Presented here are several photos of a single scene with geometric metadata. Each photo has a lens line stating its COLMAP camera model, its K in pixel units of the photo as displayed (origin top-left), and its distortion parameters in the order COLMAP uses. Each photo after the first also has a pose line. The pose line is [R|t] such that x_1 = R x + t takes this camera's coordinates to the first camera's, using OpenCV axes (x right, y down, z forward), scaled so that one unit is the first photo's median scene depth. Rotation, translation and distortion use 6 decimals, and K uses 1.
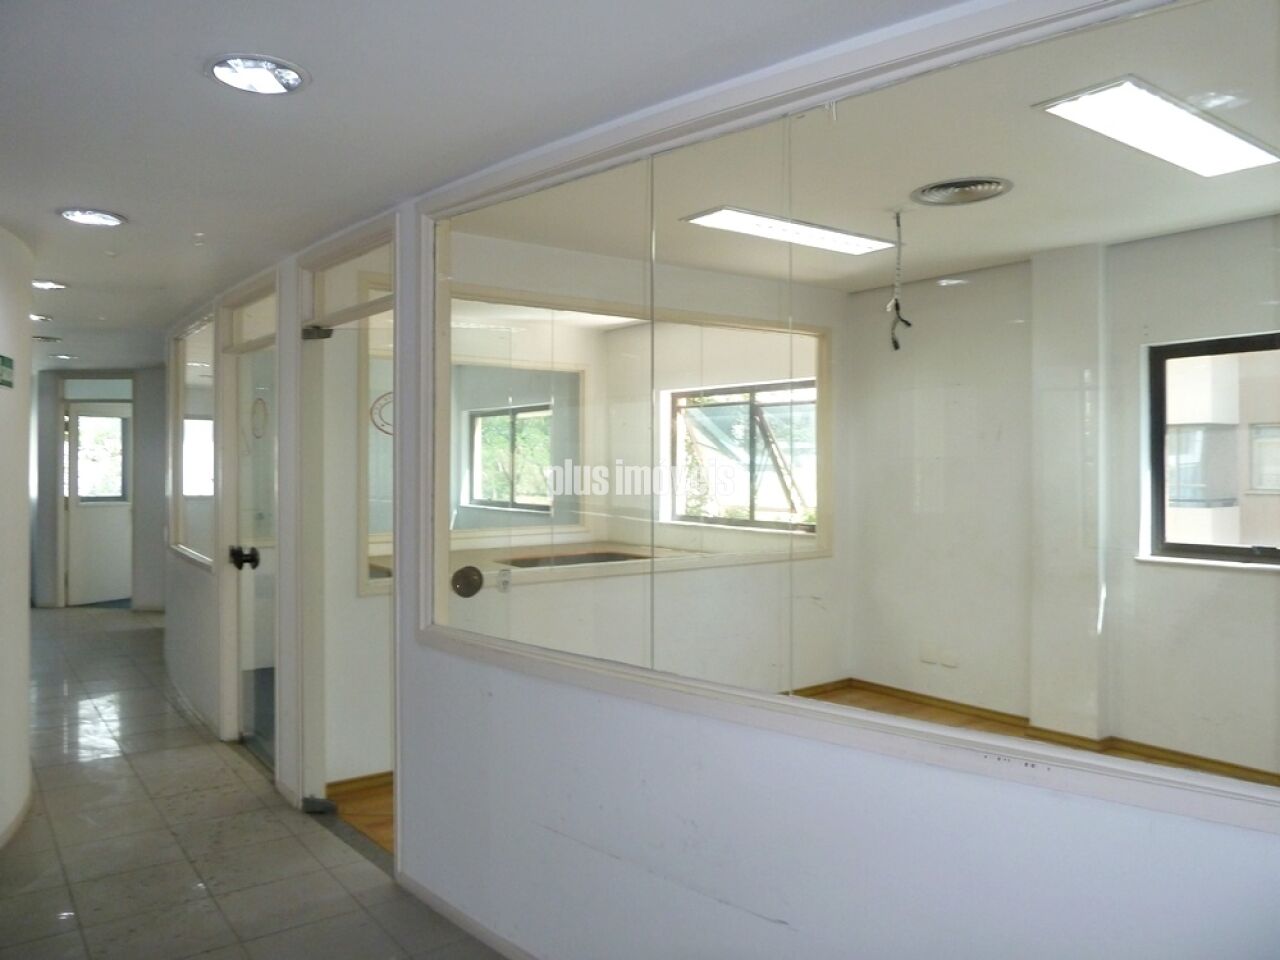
lens RADIAL K [[954.4, 0, 638.5], [0, 954.4, 471.4], [0, 0, 1]] dist [-0.032296, 0.004478]
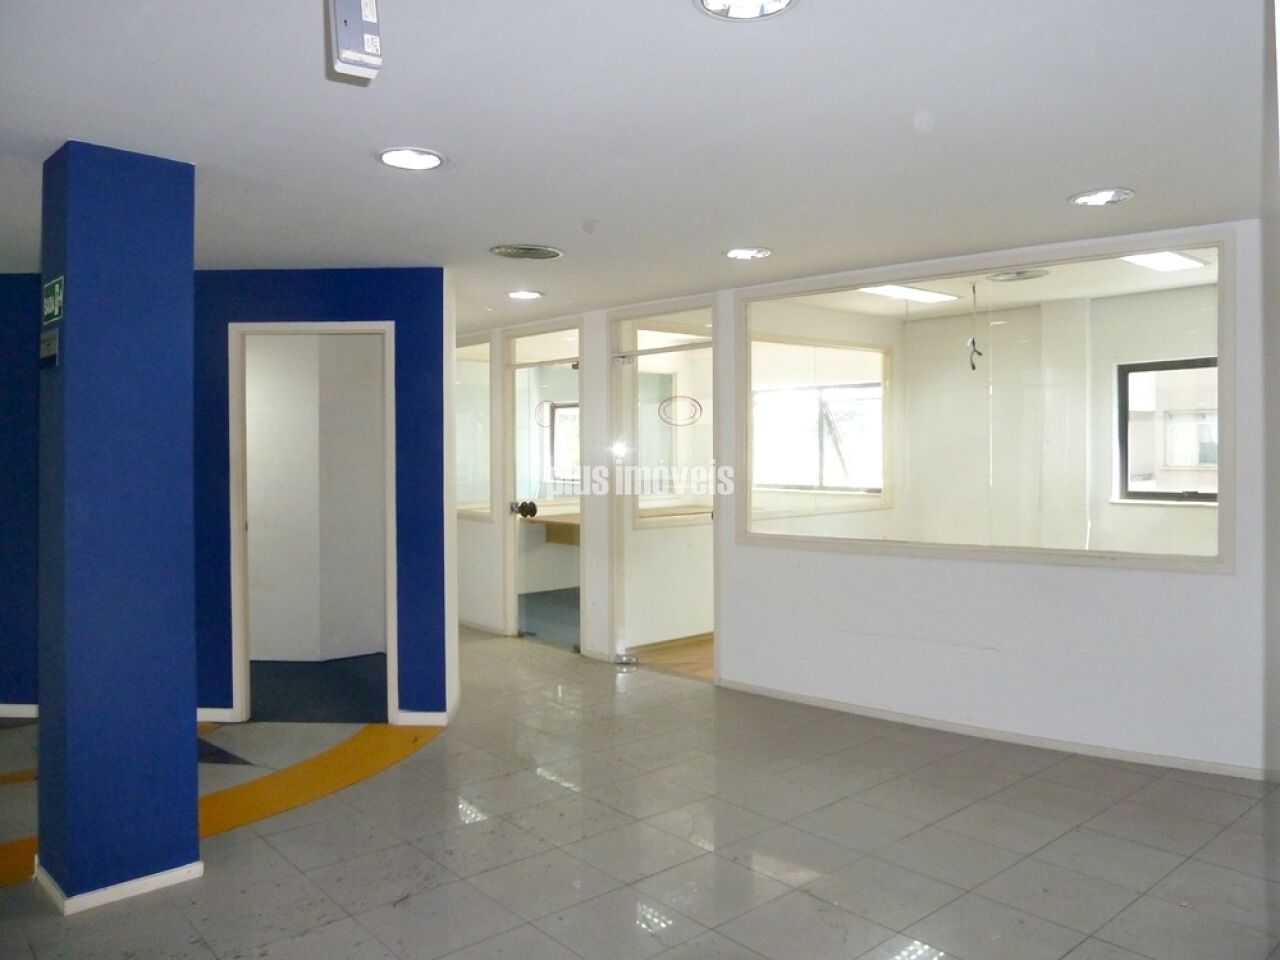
lens RADIAL K [[954.4, 0, 638.5], [0, 954.4, 471.4], [0, 0, 1]] dist [-0.032296, 0.004478]
pose [[0.997076, -0.008702, 0.075919, -0.358578], [0.007676, 0.999875, 0.013795, 0.015257], [-0.076029, -0.013172, 0.997019, -0.483946]]
